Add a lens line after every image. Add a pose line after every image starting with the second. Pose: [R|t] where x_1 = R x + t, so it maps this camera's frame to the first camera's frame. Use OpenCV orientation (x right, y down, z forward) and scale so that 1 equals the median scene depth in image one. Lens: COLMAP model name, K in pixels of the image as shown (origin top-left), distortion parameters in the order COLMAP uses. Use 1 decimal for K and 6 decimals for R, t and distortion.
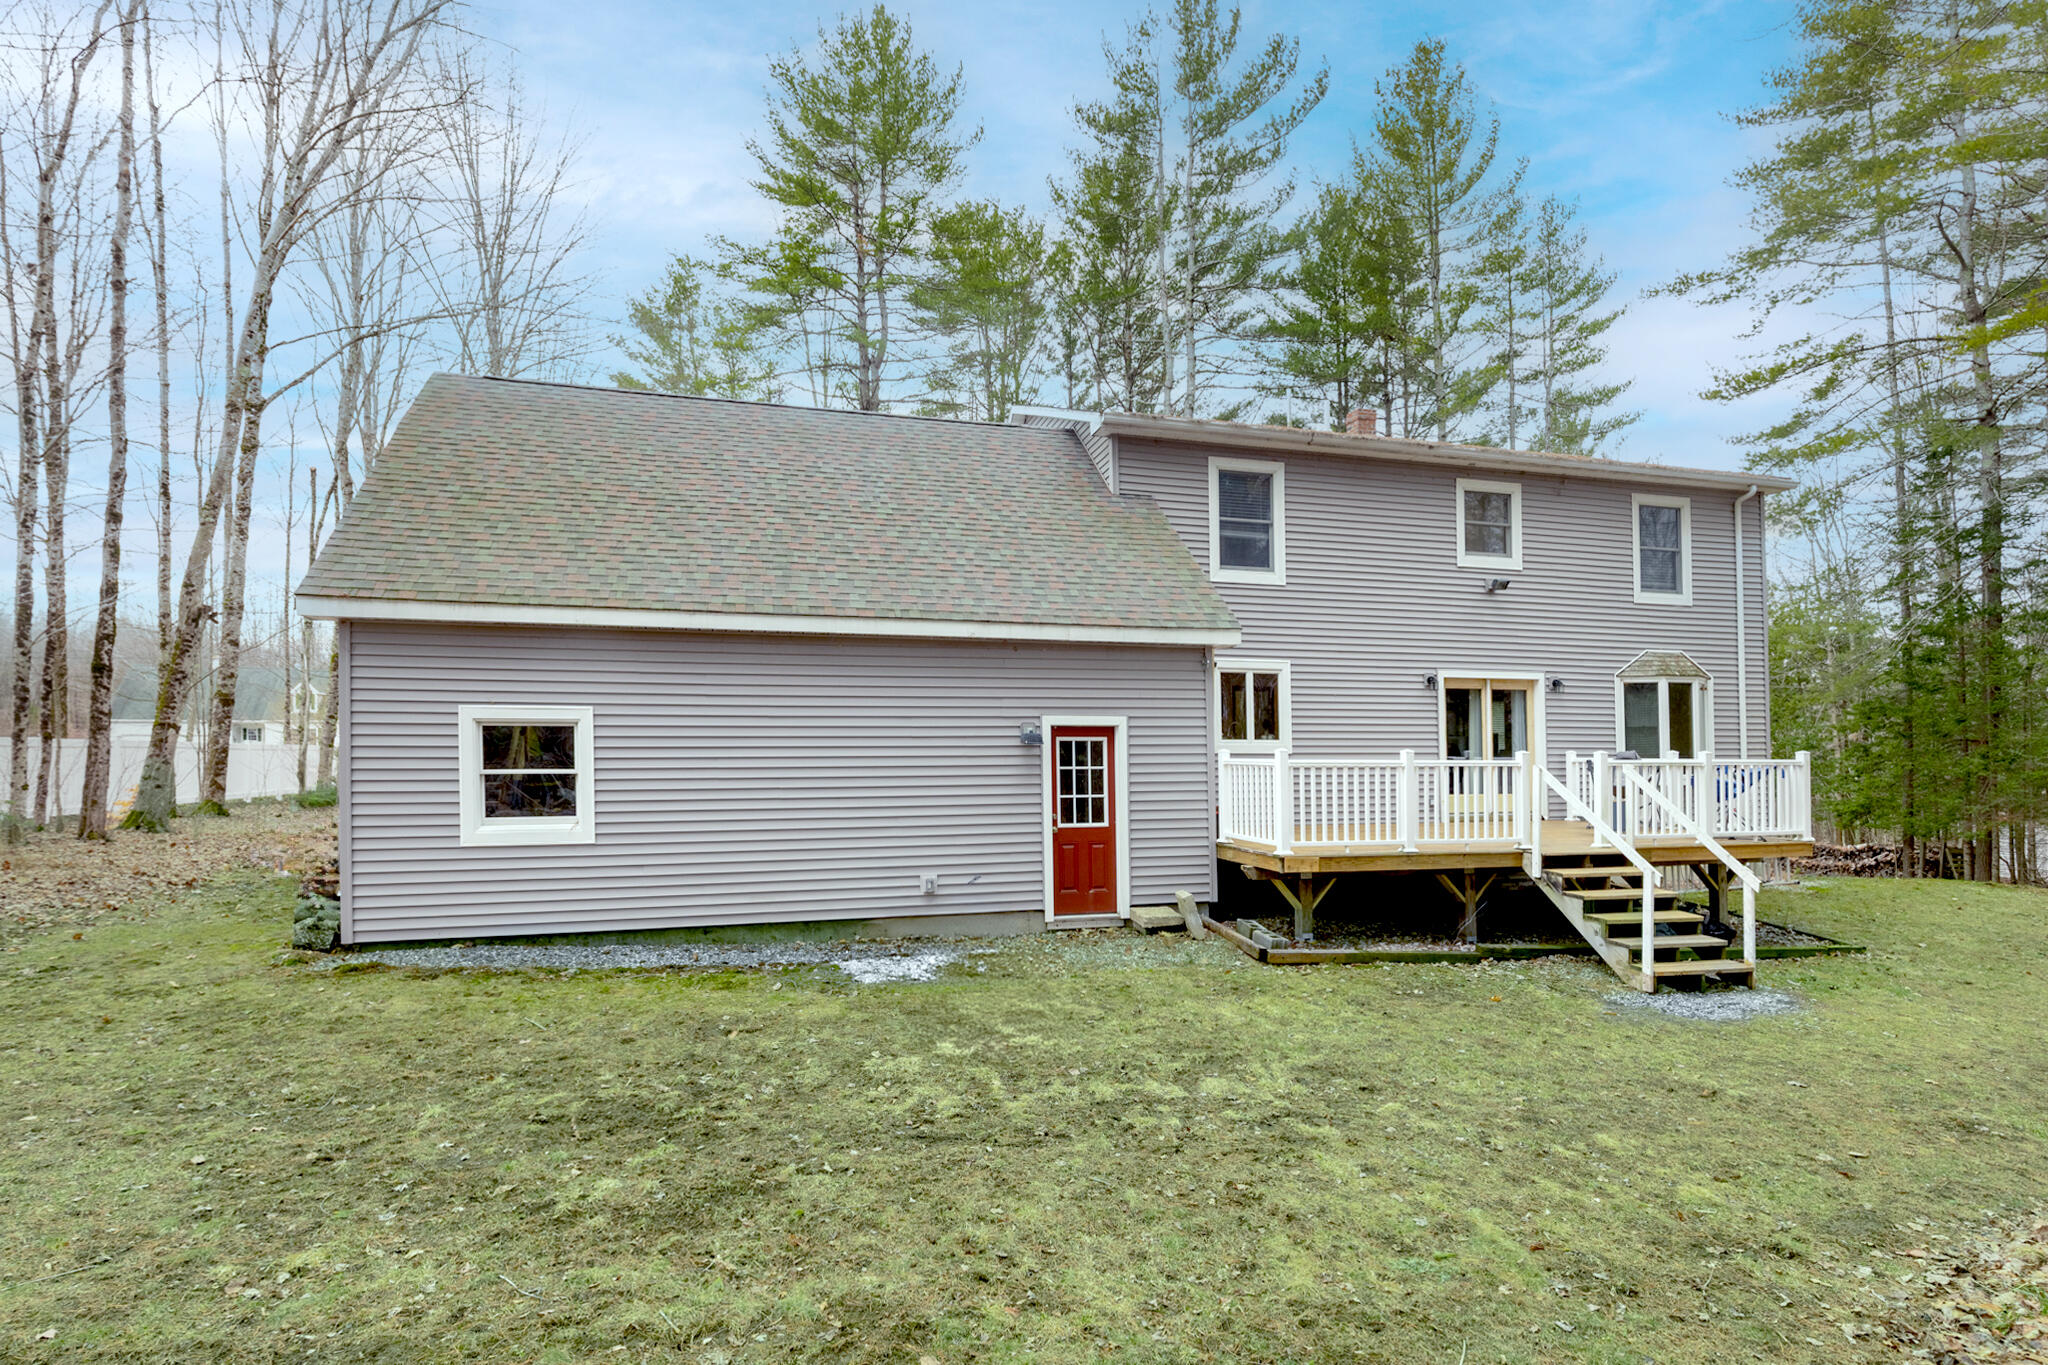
lens RADIAL K [[998.8, 0, 1024.0], [0, 998.8, 682.5], [0, 0, 1]] dist [-0.001324, -0.000251]
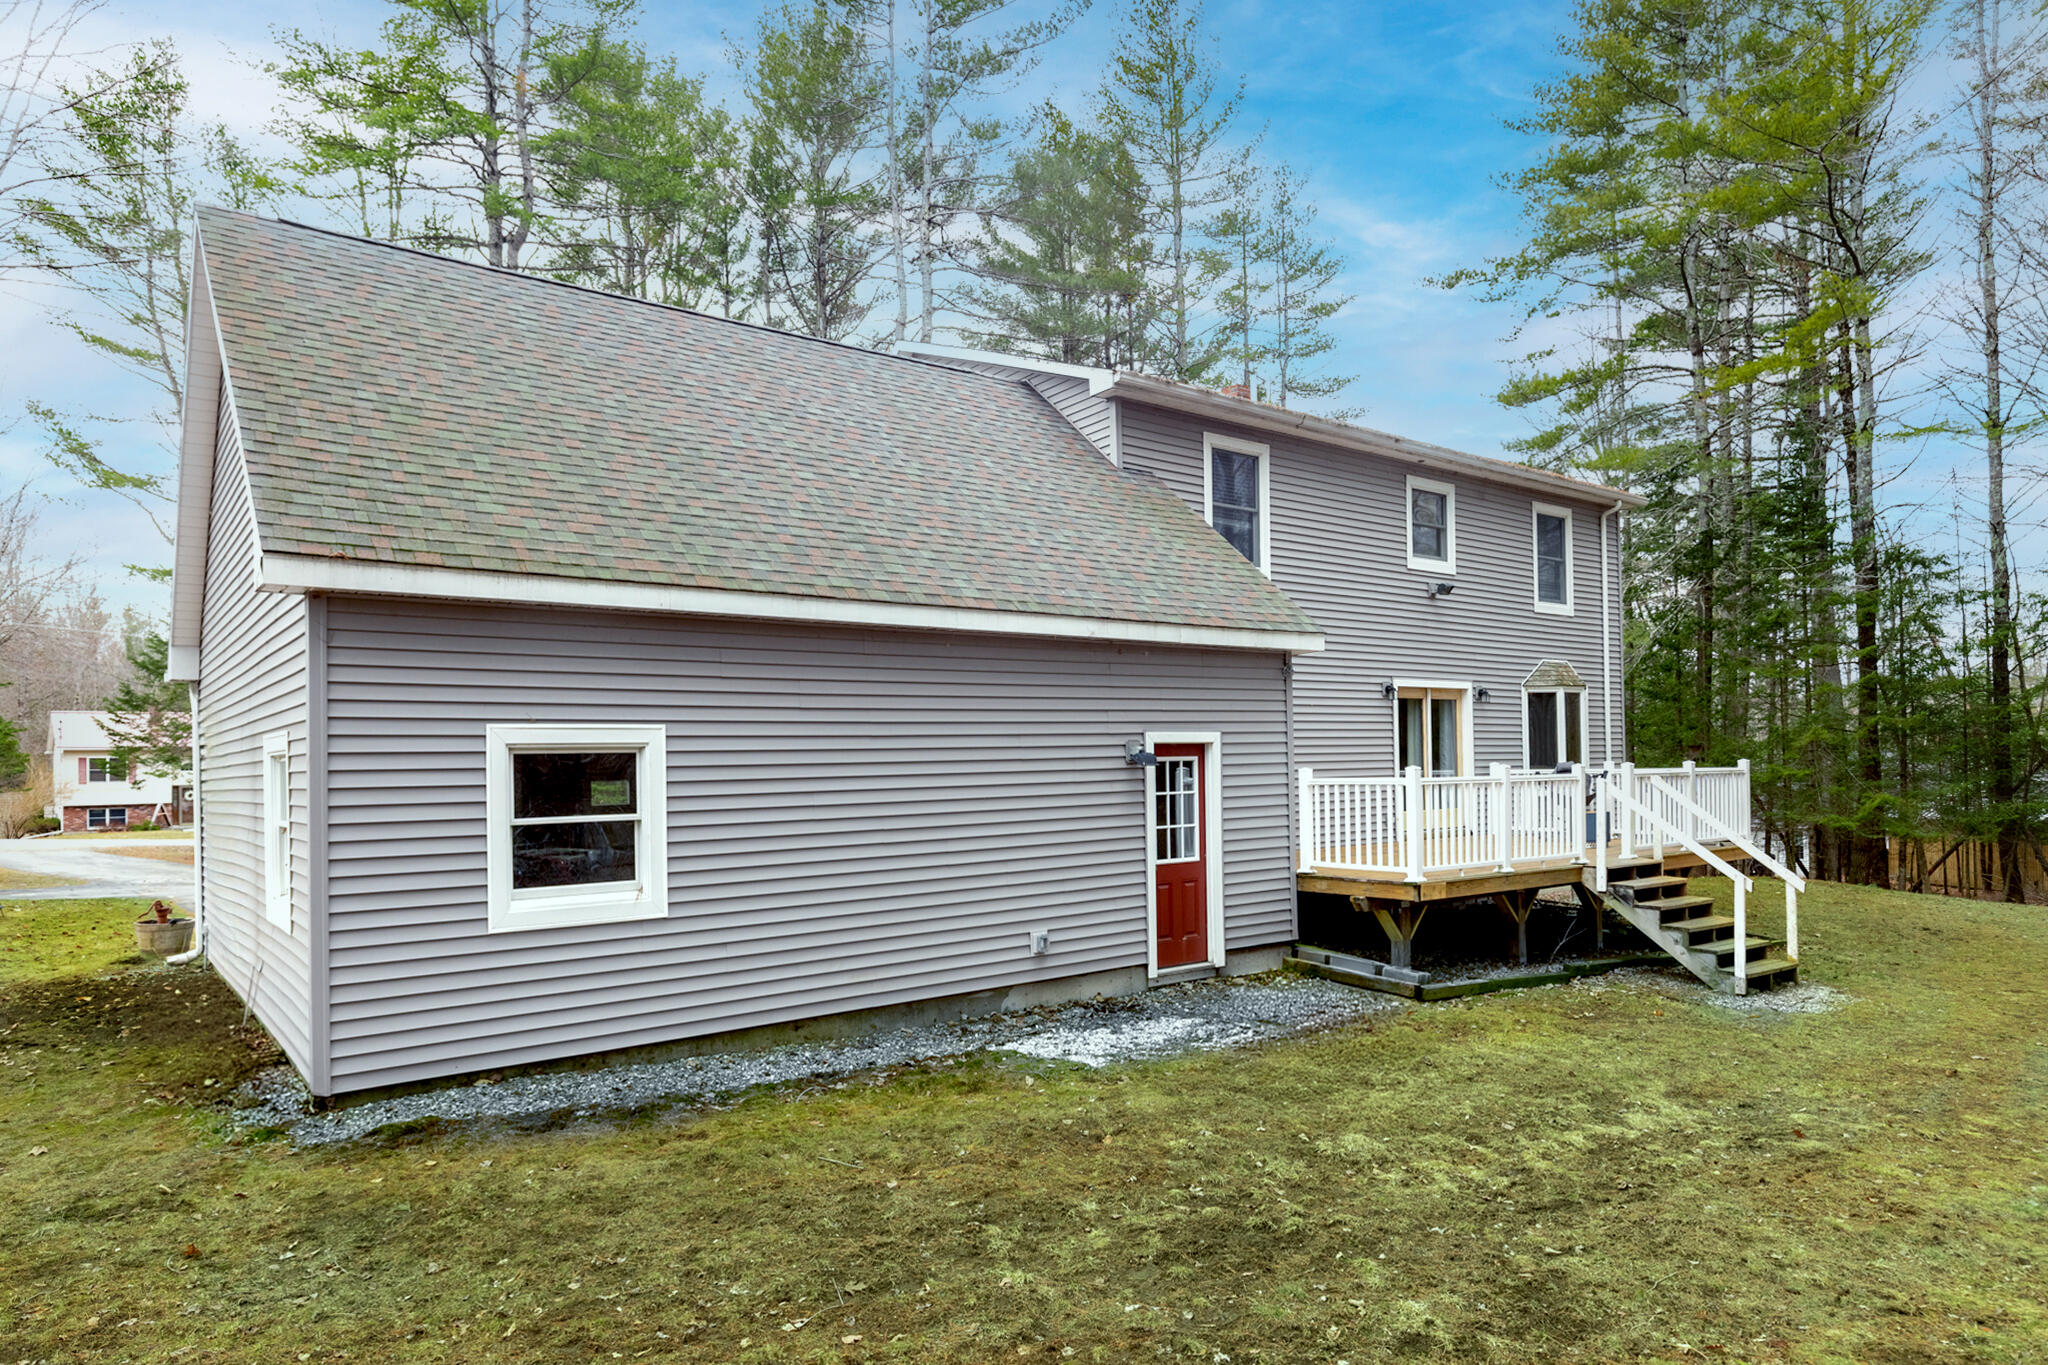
lens RADIAL K [[1251.1, 0, 1024.0], [0, 1251.1, 682.5], [0, 0, 1]] dist [0.003515, -0.001206]
pose [[0.924625, 0.006682, 0.380820, -0.486545], [-0.006165, 0.999978, -0.002578, -0.005045], [-0.380828, 0.000036, 0.924646, 0.070224]]
